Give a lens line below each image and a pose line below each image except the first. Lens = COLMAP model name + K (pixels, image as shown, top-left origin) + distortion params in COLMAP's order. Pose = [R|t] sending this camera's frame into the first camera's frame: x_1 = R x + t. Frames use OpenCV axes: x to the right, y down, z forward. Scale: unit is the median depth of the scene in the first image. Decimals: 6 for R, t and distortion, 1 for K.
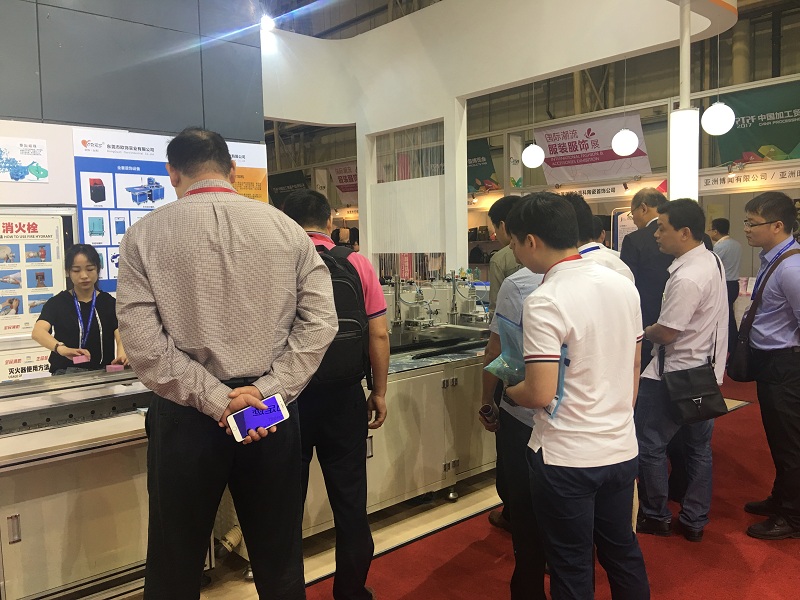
lens RADIAL K [[671.4, 0, 400.2], [0, 671.4, 297.9], [0, 0, 1]] dist [-0.005107, -0.003231]
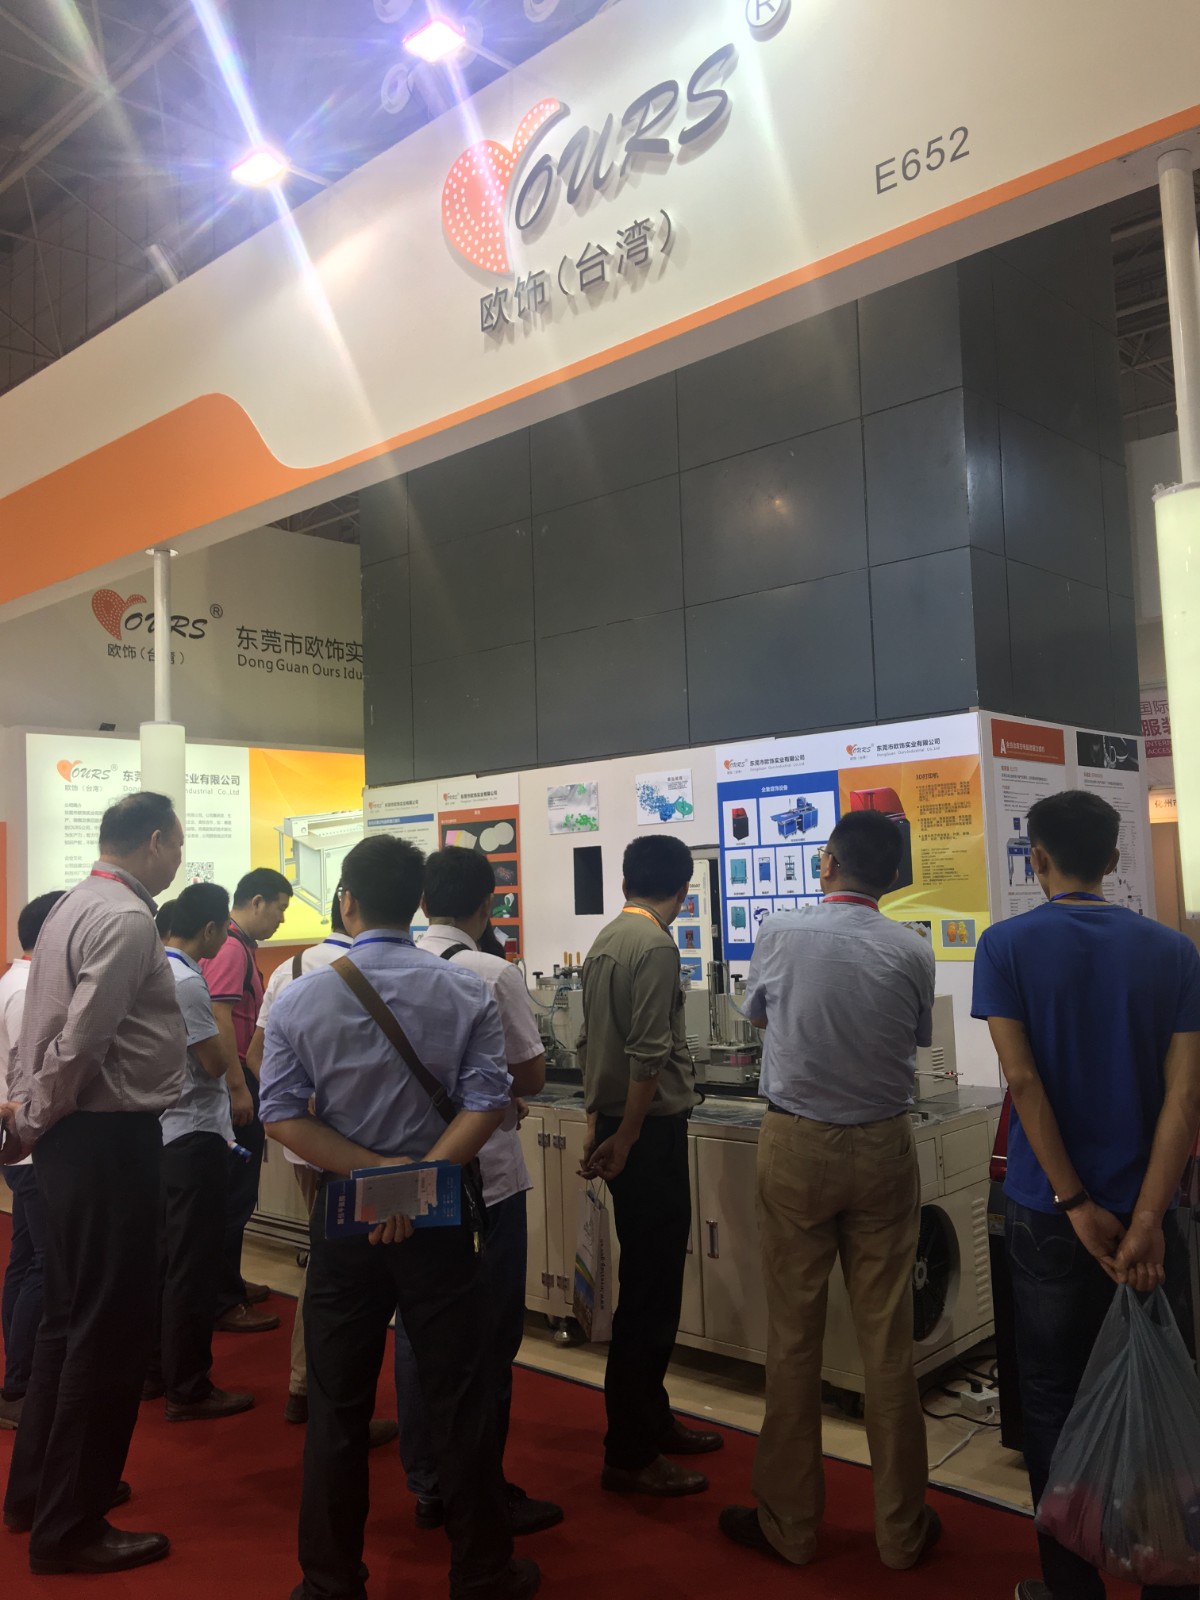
lens RADIAL K [[1342.8, 0, 599.9], [0, 1342.8, 801.0], [0, 0, 1]] dist [-0.005107, -0.003231]
pose [[0.112176, -0.056792, -0.992064, 1.017995], [-0.046830, 0.996954, -0.062367, -0.082901], [0.992584, 0.053455, 0.109174, 0.668976]]
